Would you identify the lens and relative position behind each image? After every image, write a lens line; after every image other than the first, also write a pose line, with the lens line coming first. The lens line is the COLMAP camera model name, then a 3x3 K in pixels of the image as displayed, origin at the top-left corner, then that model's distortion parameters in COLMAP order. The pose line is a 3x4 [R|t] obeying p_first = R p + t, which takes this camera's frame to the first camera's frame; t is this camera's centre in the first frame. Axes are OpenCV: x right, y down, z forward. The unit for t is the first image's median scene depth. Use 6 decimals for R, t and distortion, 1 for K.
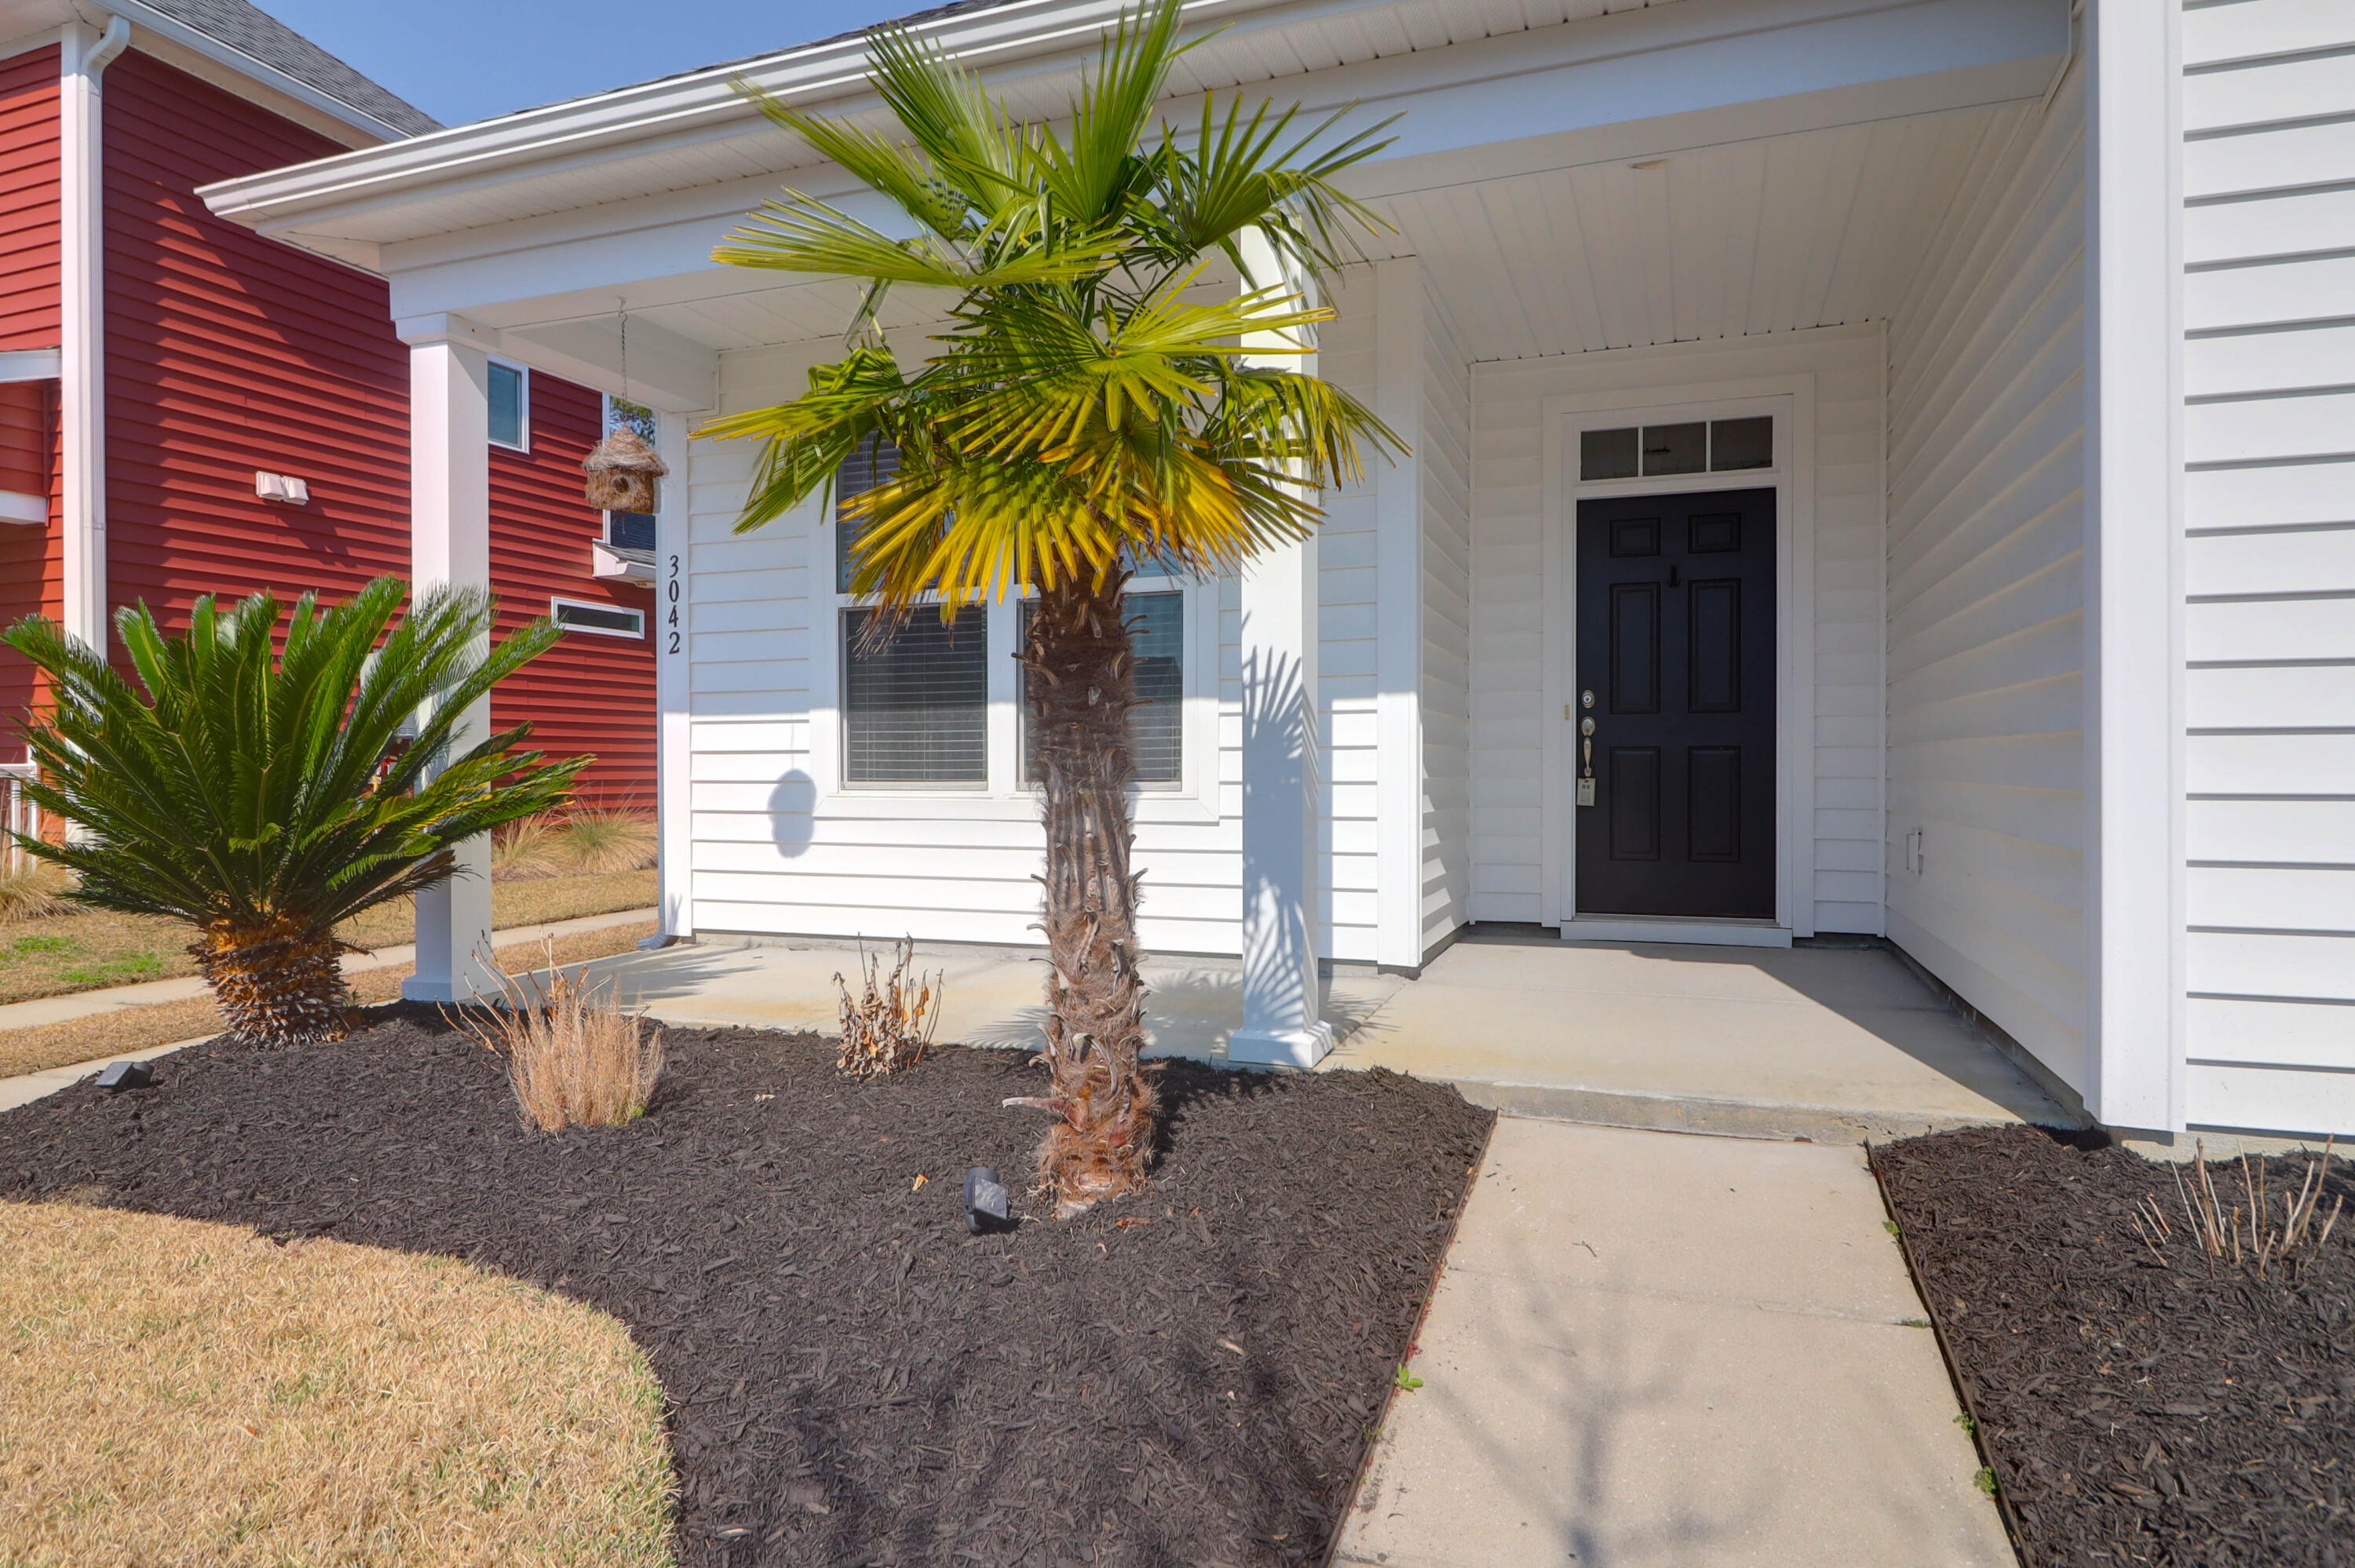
lens RADIAL K [[1368.0, 0, 1165.8], [0, 1368.0, 788.7], [0, 0, 1]] dist [-0.002015, -0.005369]
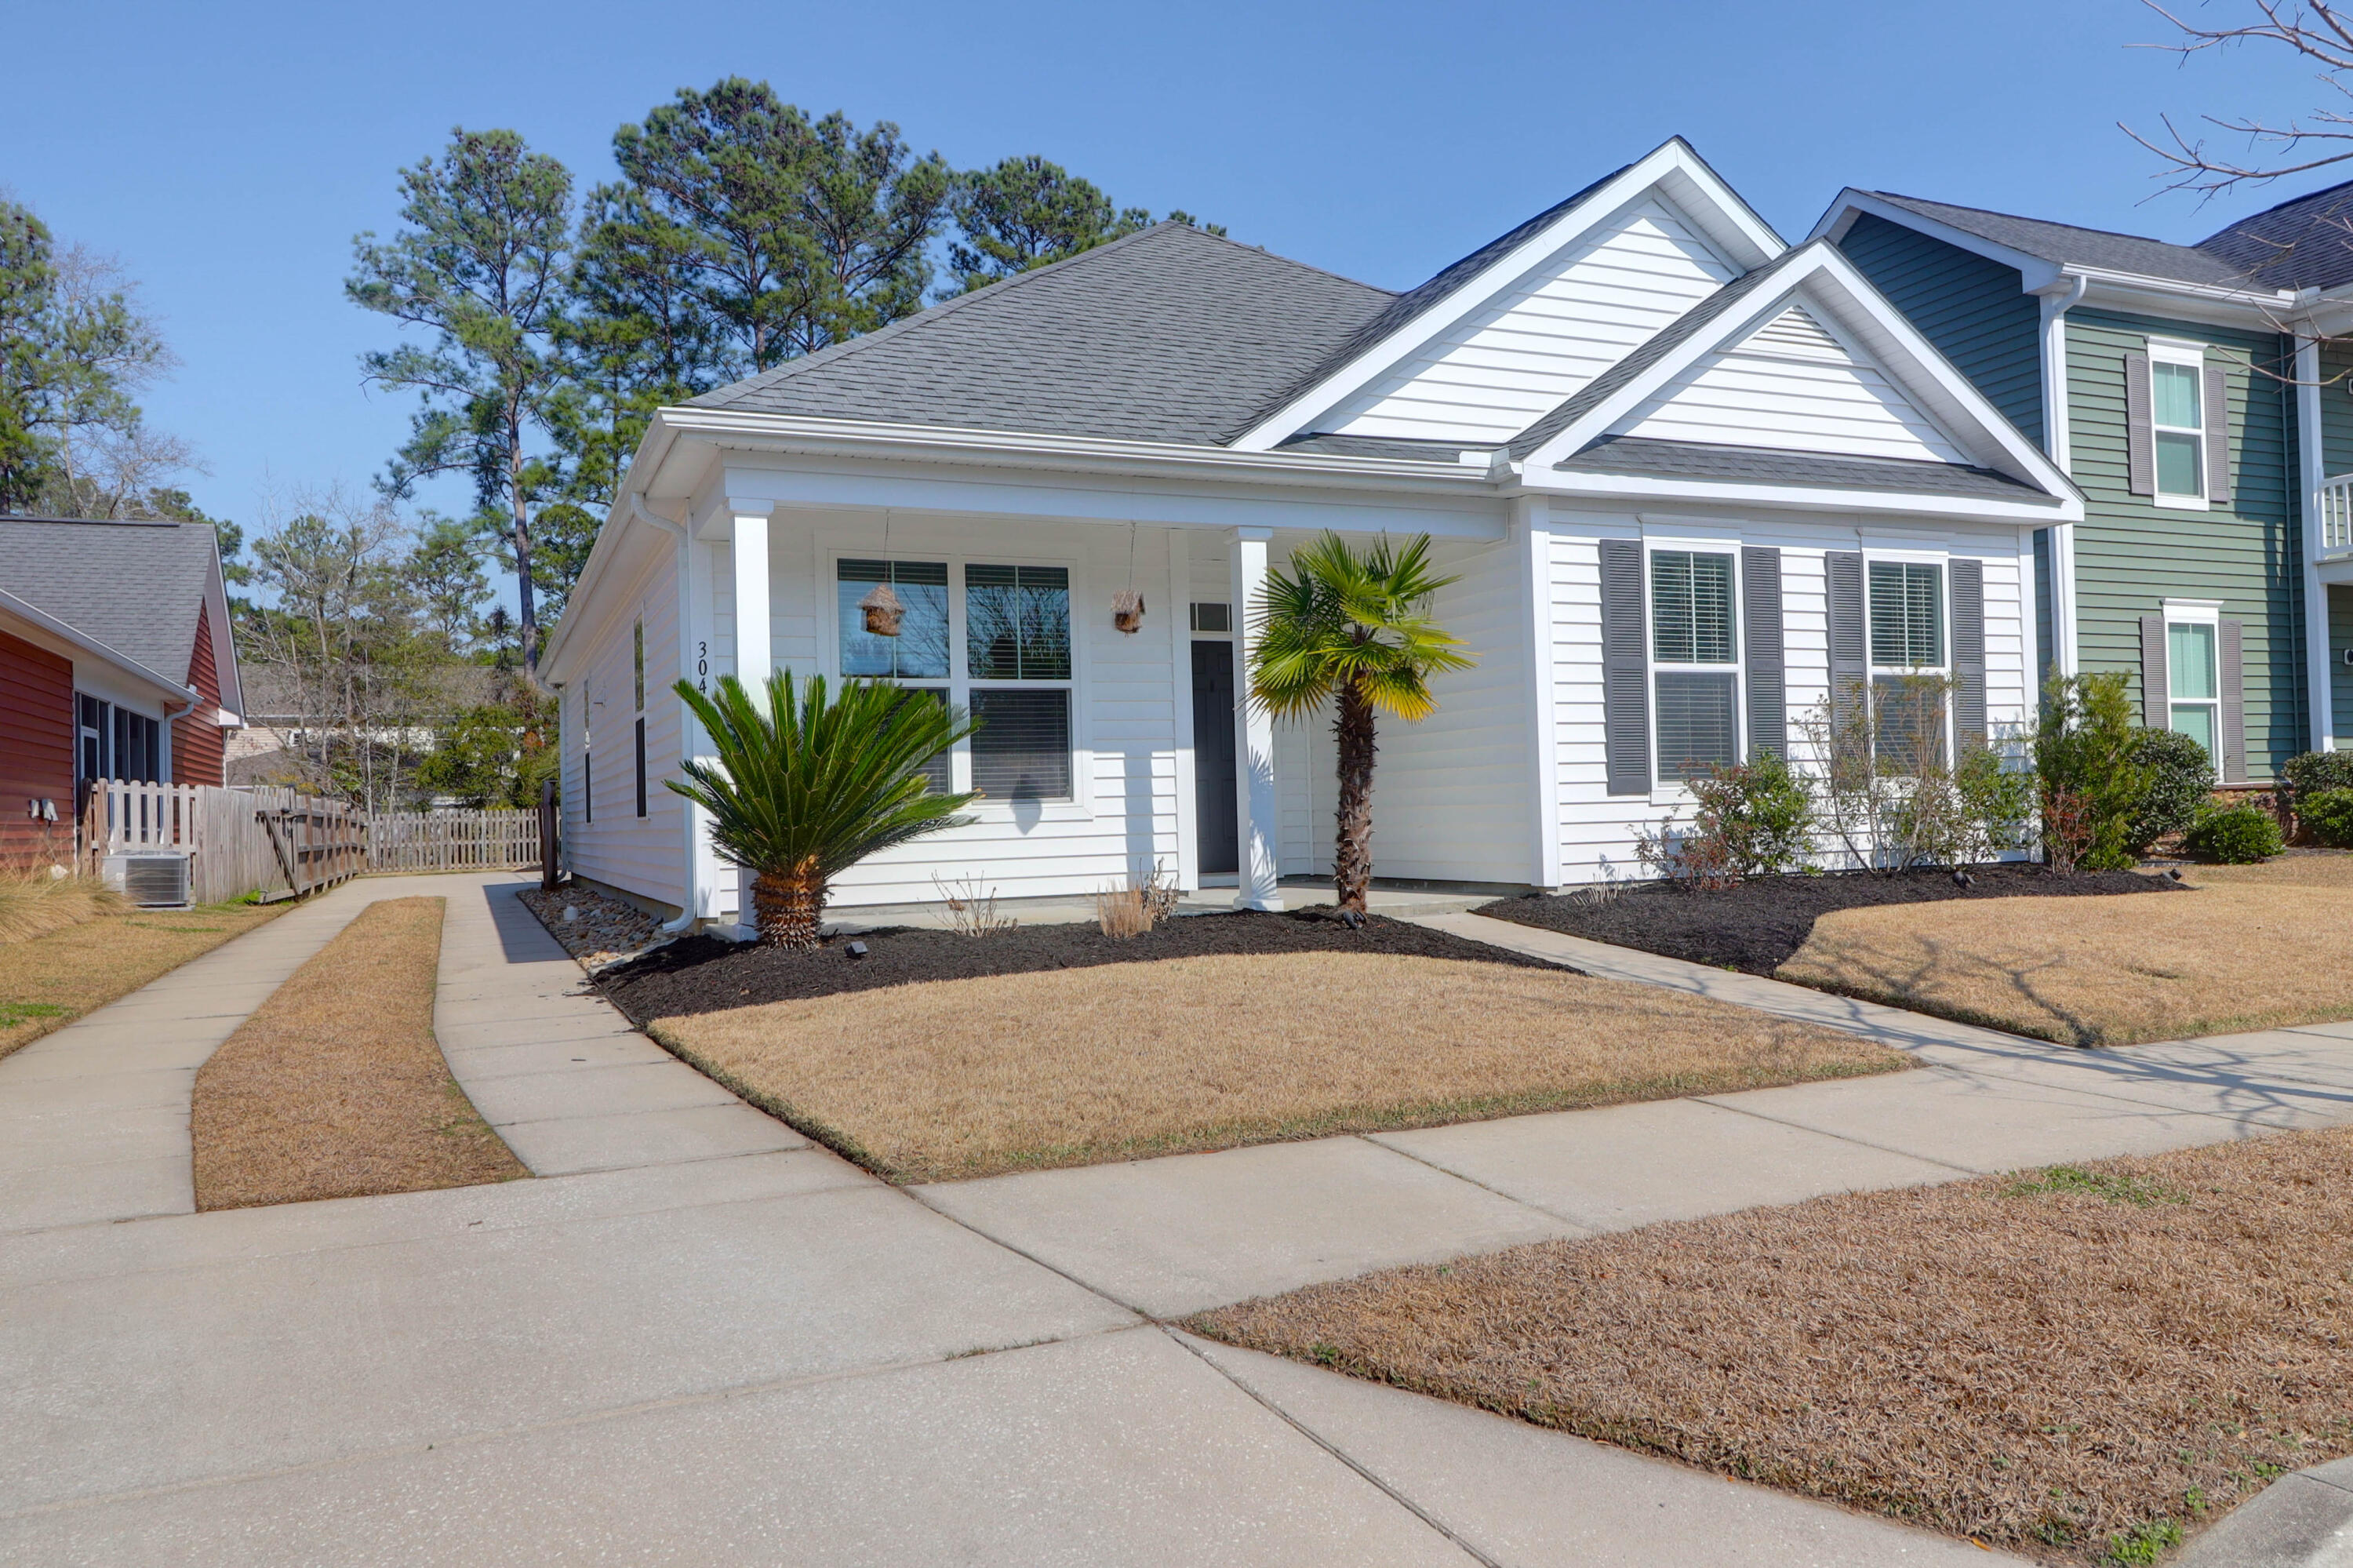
lens RADIAL K [[1632.2, 0, 1178.9], [0, 1632.2, 774.9], [0, 0, 1]] dist [0.011643, -0.010302]
pose [[0.712095, 0.001023, 0.702082, -1.221790], [0.037157, 0.998543, -0.039141, 0.048066], [-0.701099, 0.053959, 0.711019, -0.524303]]
